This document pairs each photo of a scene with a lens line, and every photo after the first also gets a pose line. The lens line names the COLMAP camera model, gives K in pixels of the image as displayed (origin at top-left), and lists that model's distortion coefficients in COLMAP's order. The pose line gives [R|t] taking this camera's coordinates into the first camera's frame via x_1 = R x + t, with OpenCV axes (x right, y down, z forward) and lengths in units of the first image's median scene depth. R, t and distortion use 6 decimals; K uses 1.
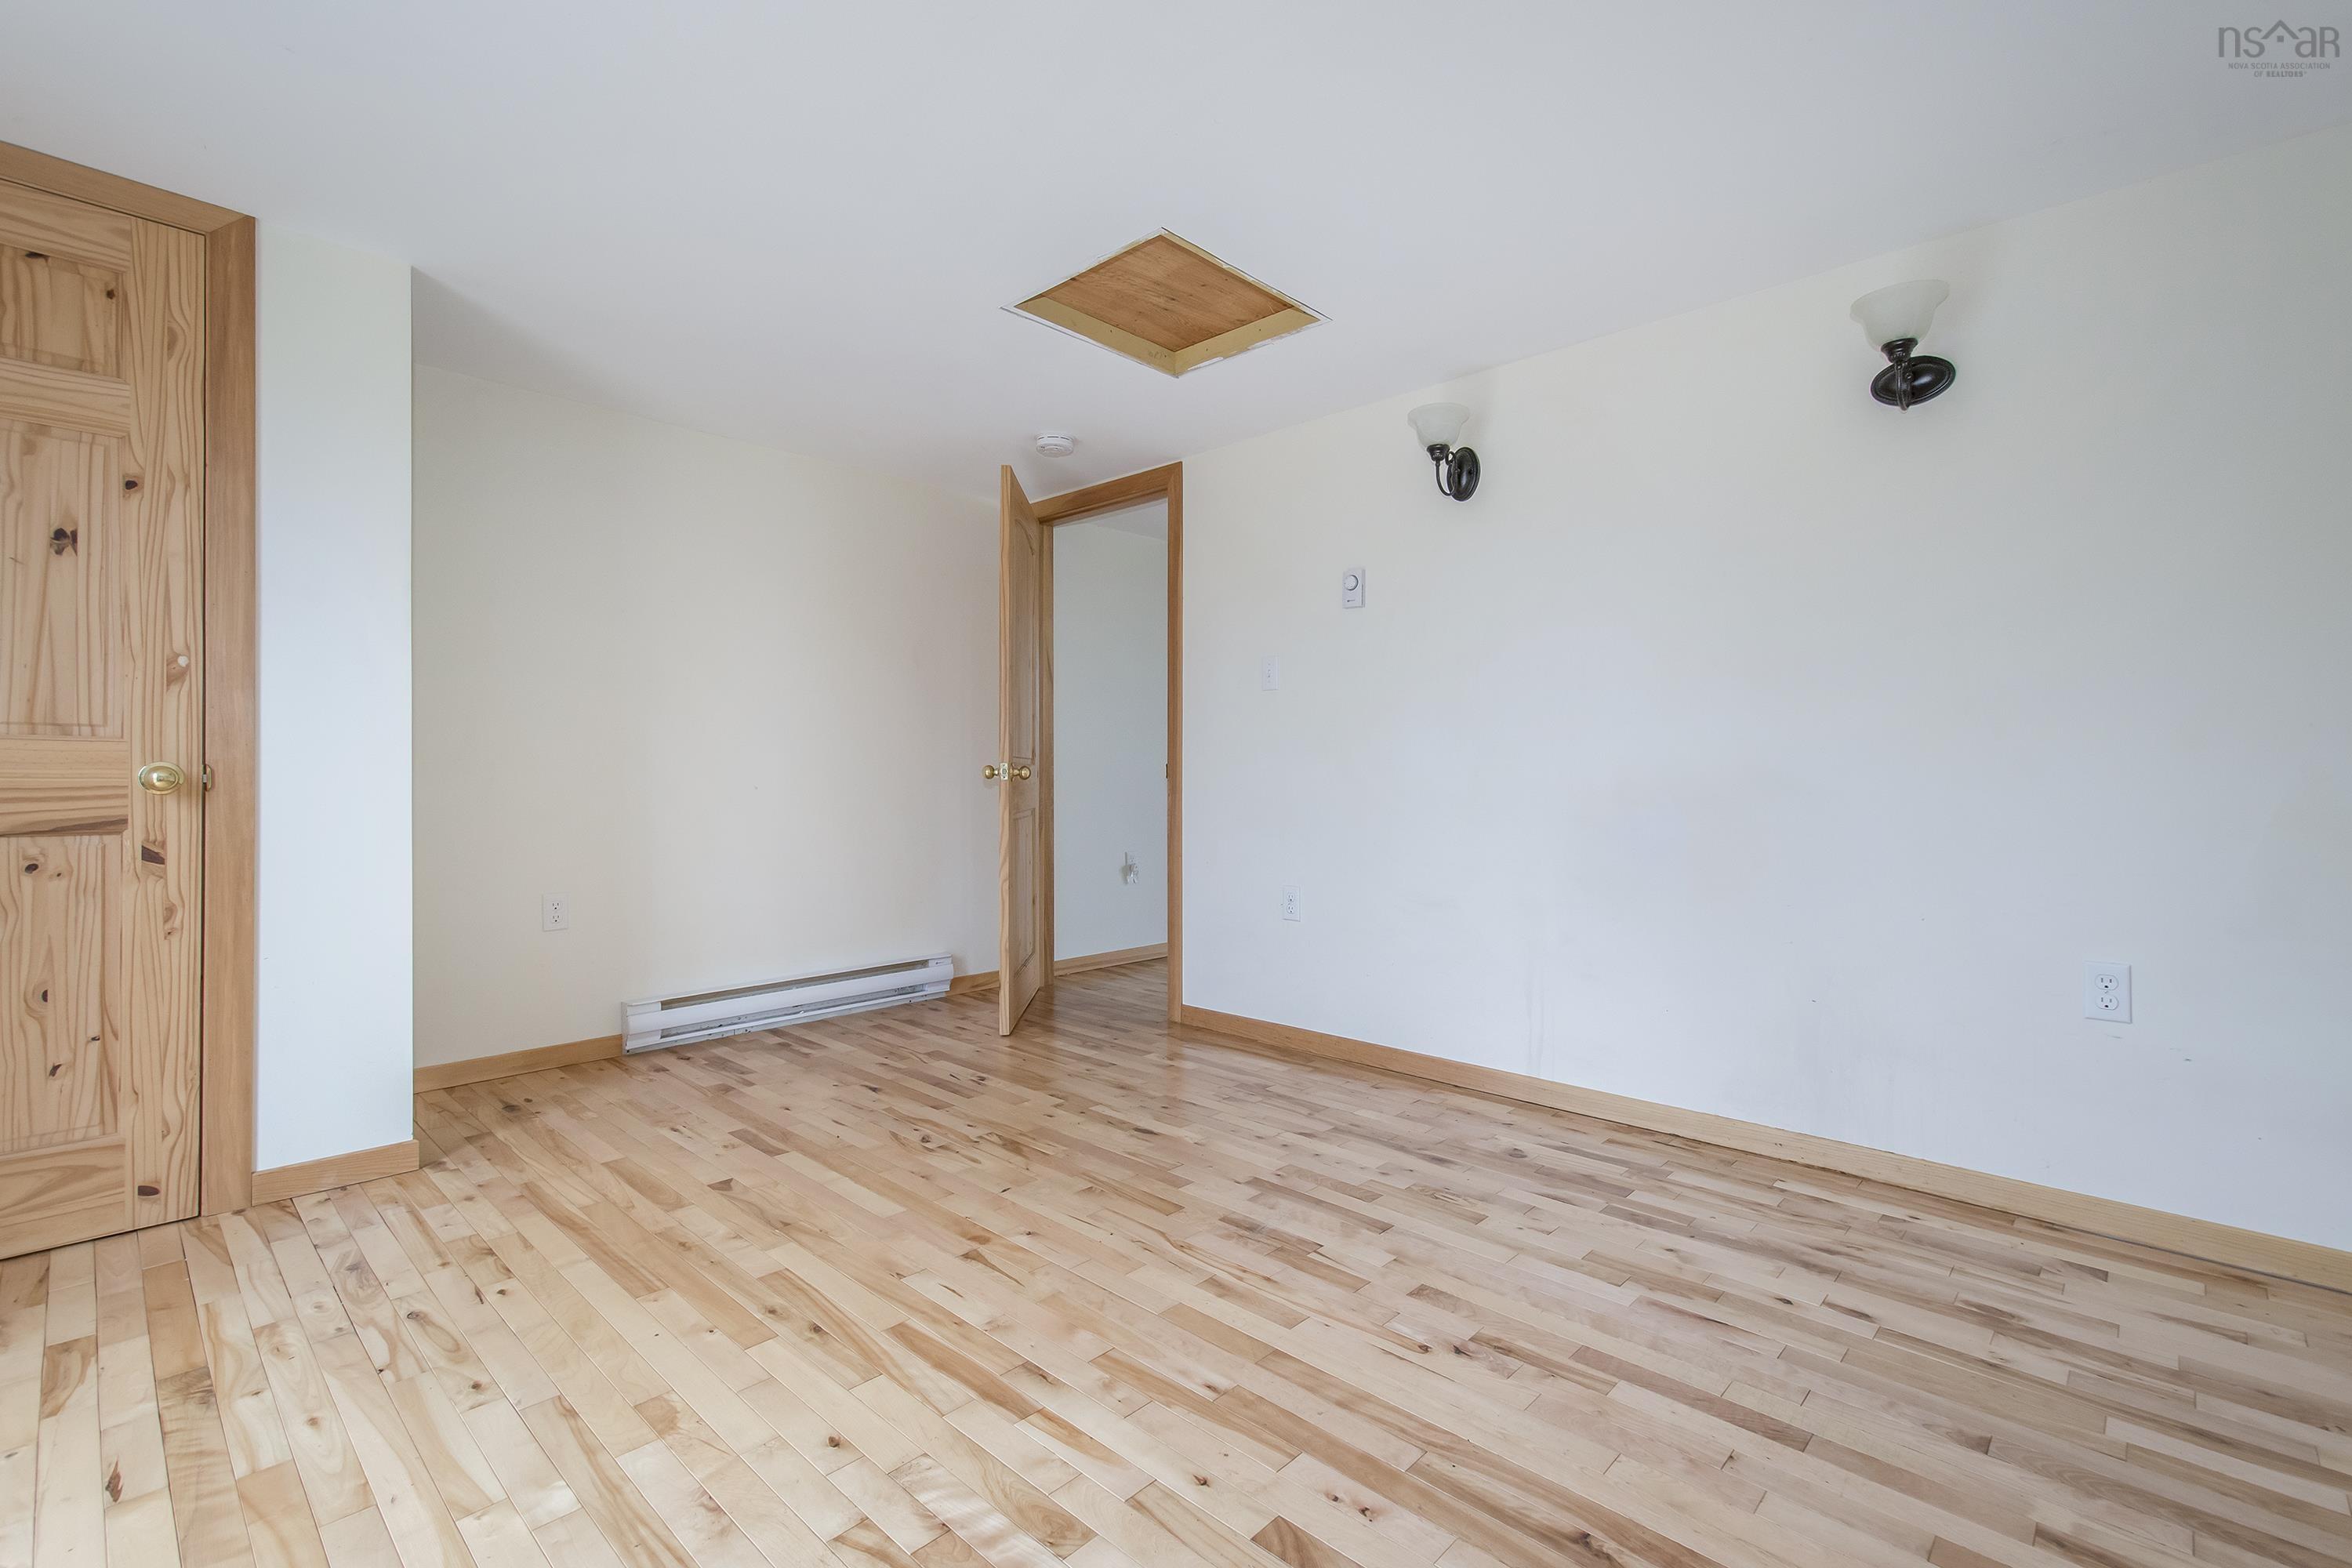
lens RADIAL K [[1043.1, 0, 1198.8], [0, 1043.1, 762.2], [0, 0, 1]] dist [-0.000893, -0.000709]
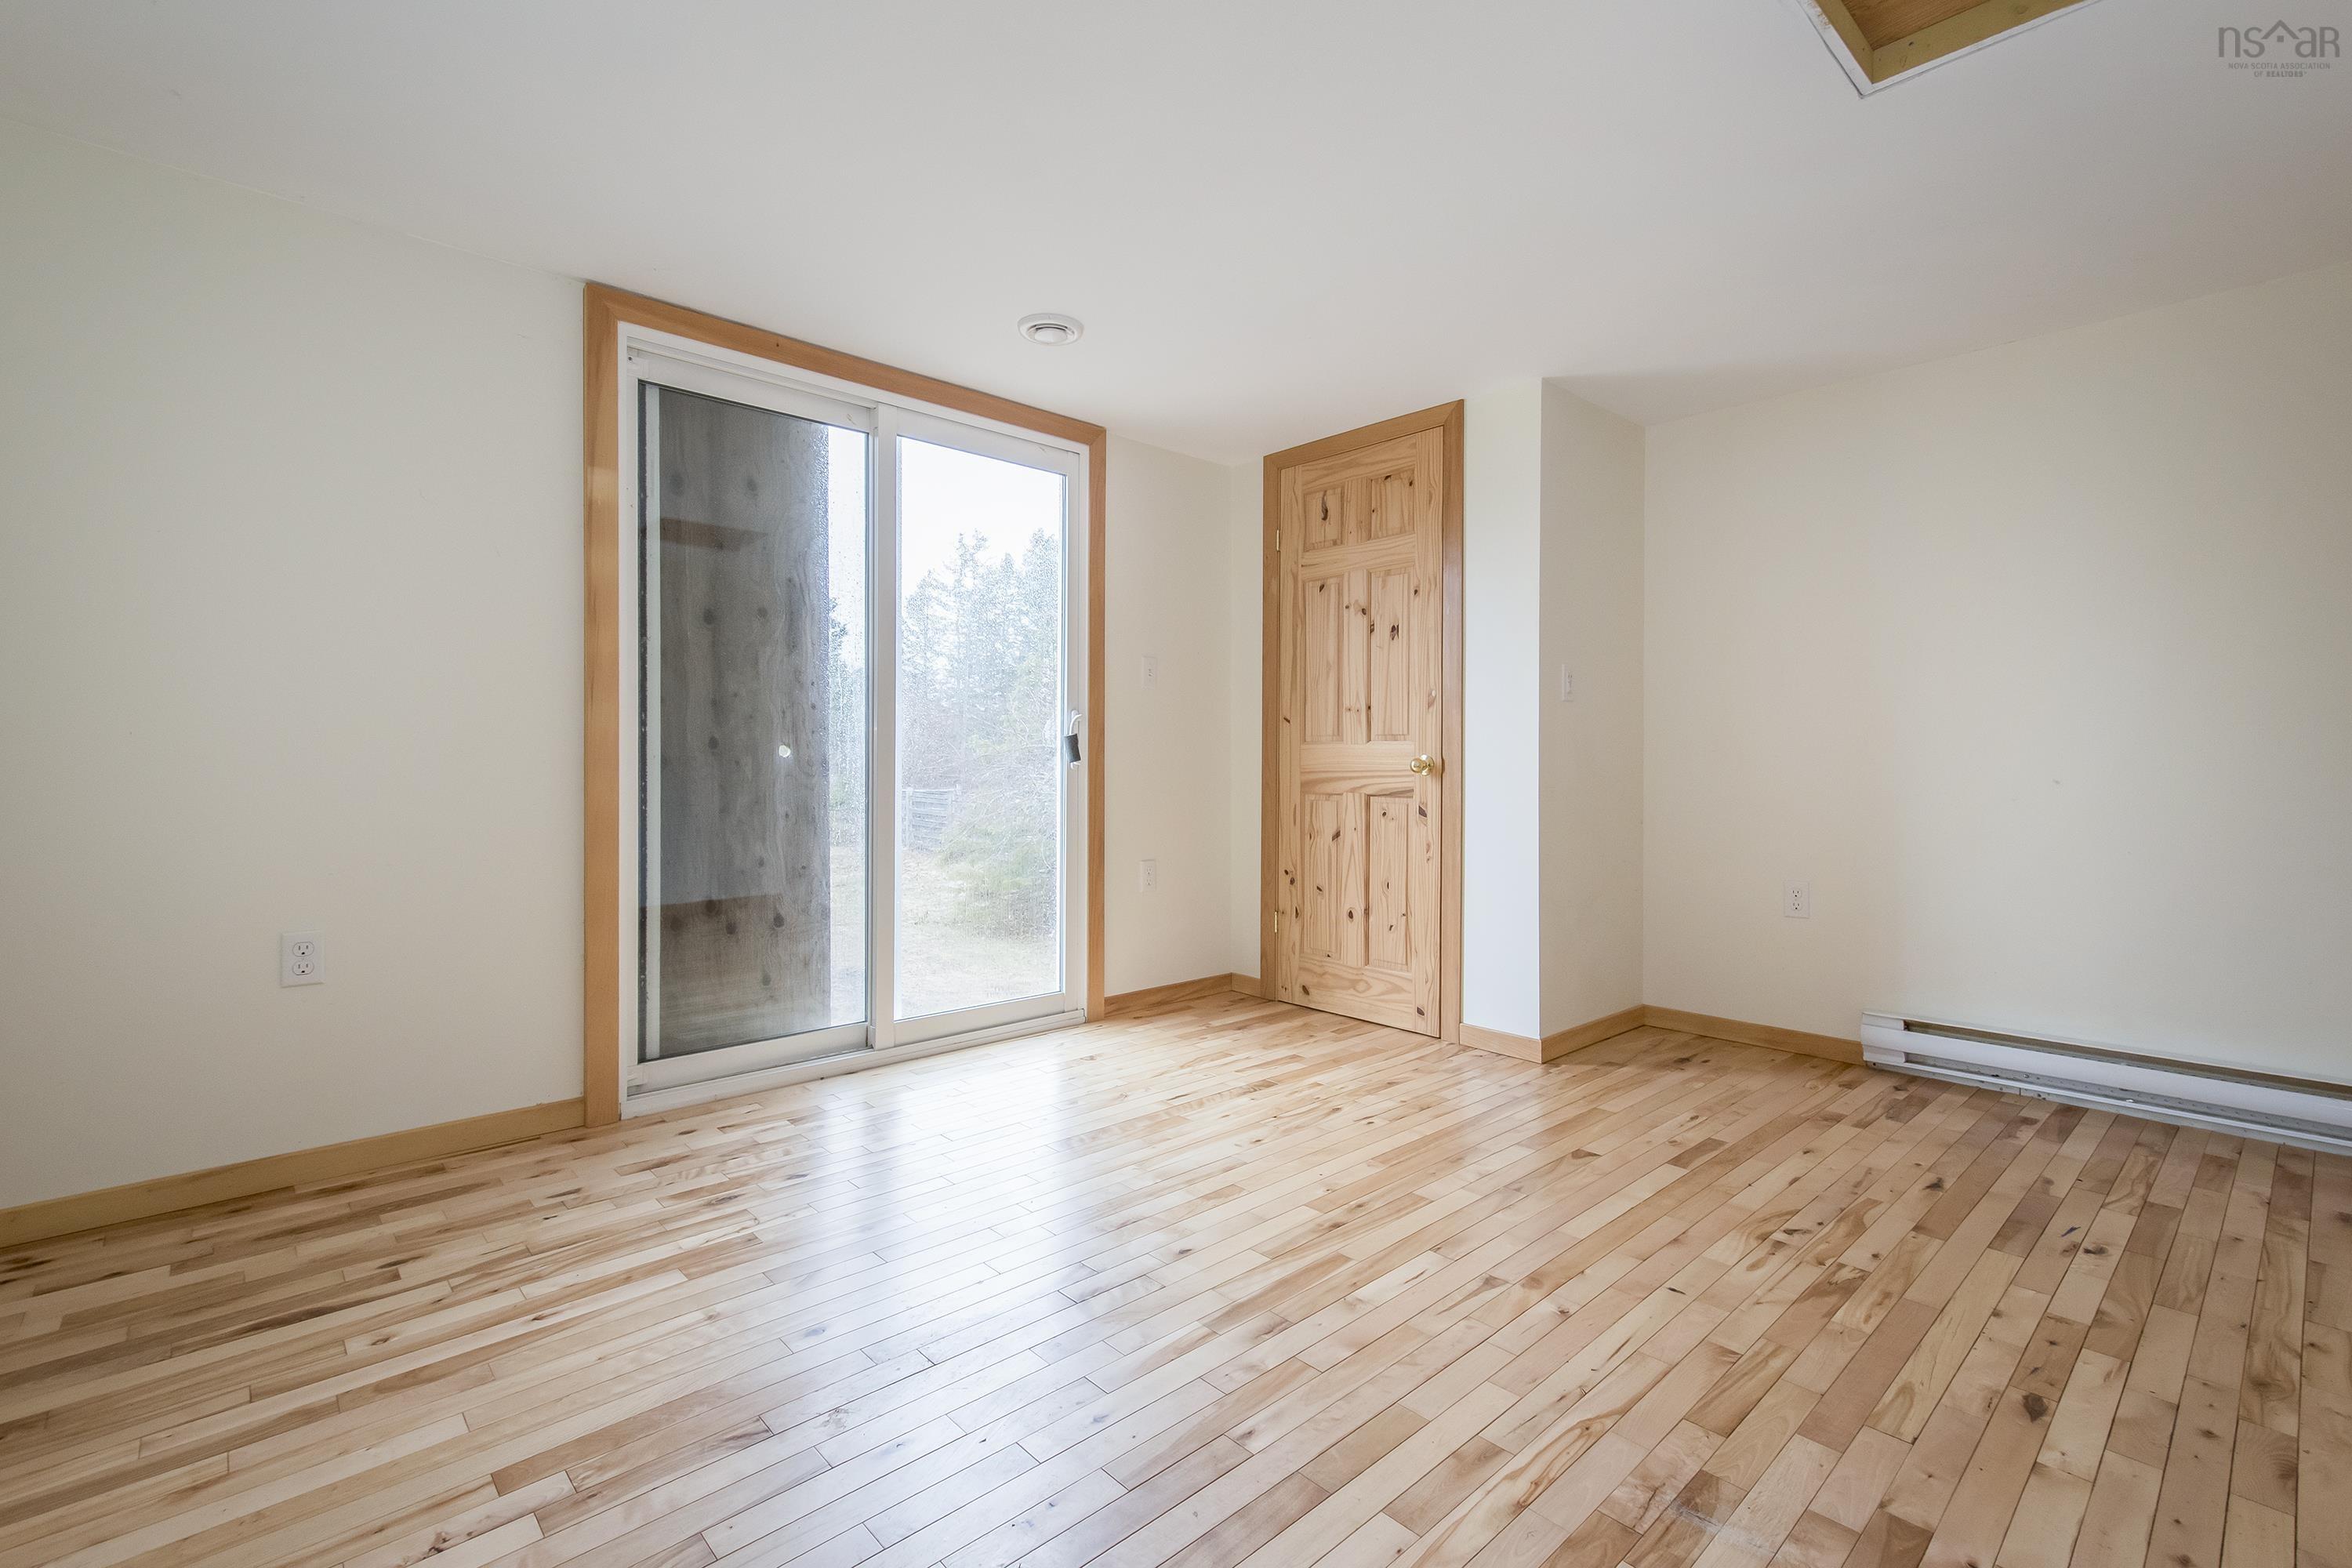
lens RADIAL K [[1043.1, 0, 1198.8], [0, 1043.1, 762.2], [0, 0, 1]] dist [-0.000893, -0.000709]
pose [[-0.070380, 0.001361, -0.997519, 0.679463], [0.005642, 0.999984, 0.000966, 0.006233], [0.997504, -0.005560, -0.070386, 0.751033]]
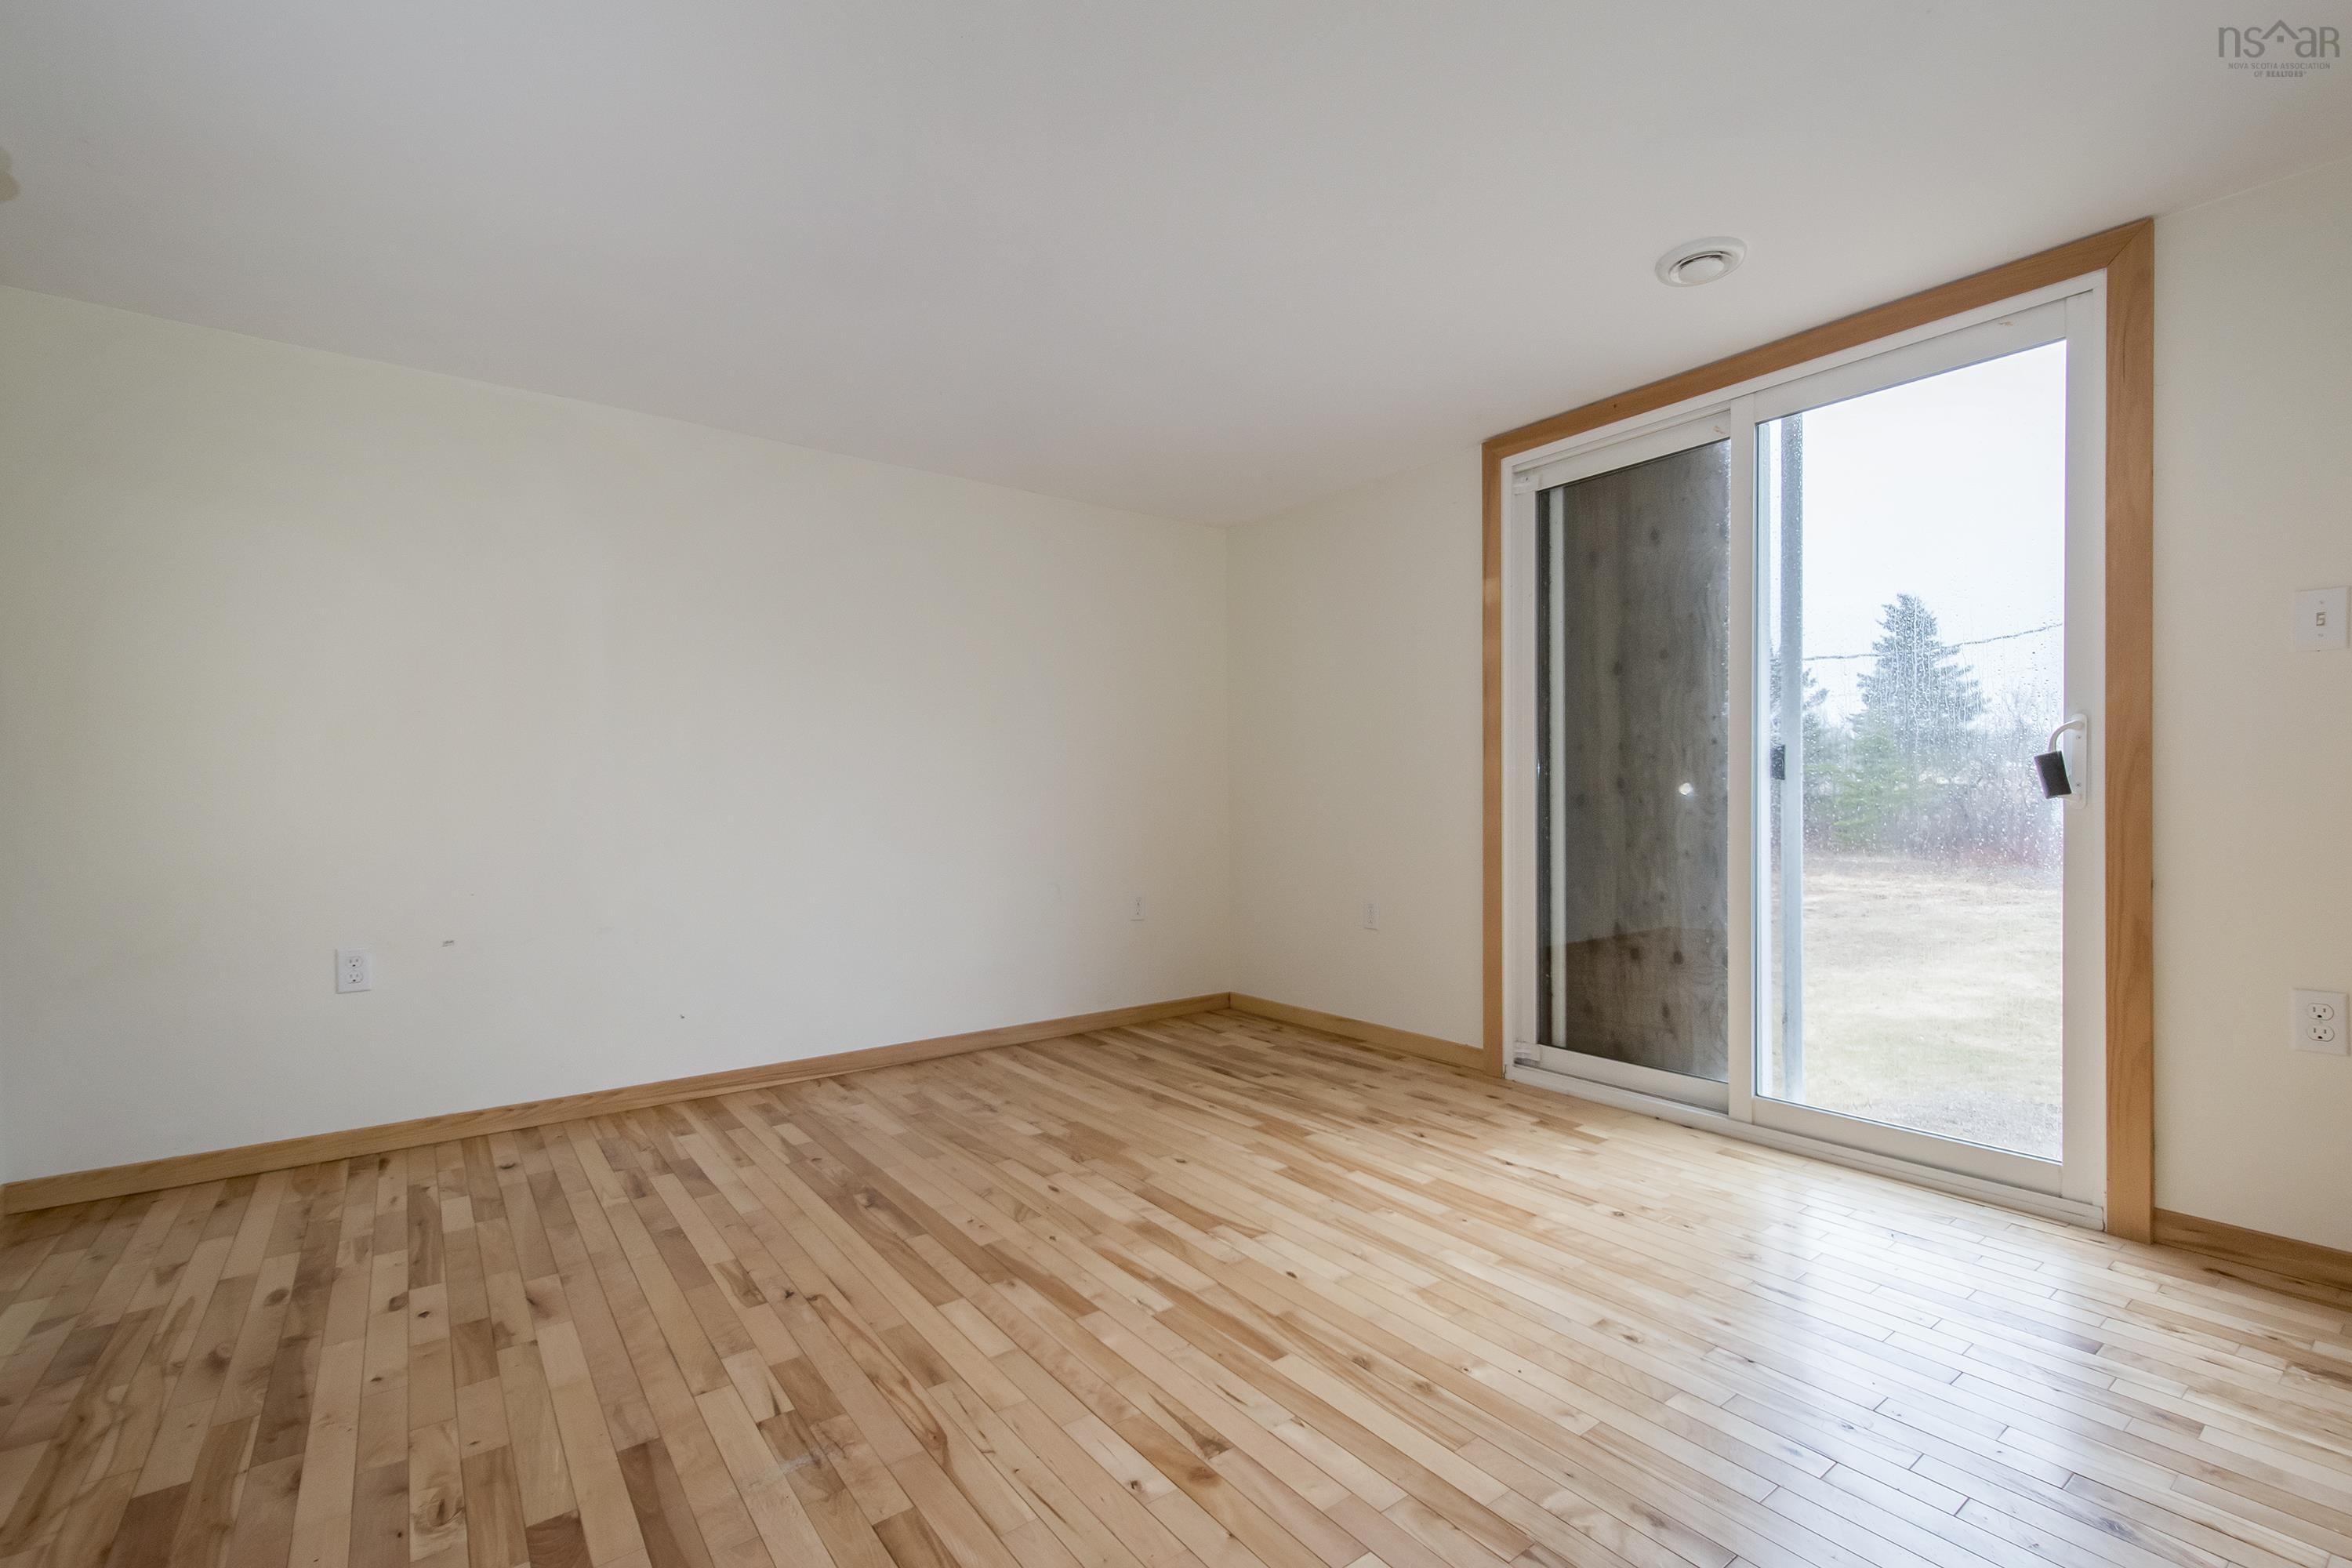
lens RADIAL K [[1024.0, 0, 1185.7], [0, 1024.0, 797.7], [0, 0, 1]] dist [0.001365, -0.000140]
pose [[-0.983064, 0.003464, 0.183231, -0.310961], [0.001058, 0.999912, -0.013231, 0.019766], [-0.183261, -0.012813, -0.982981, 1.603454]]
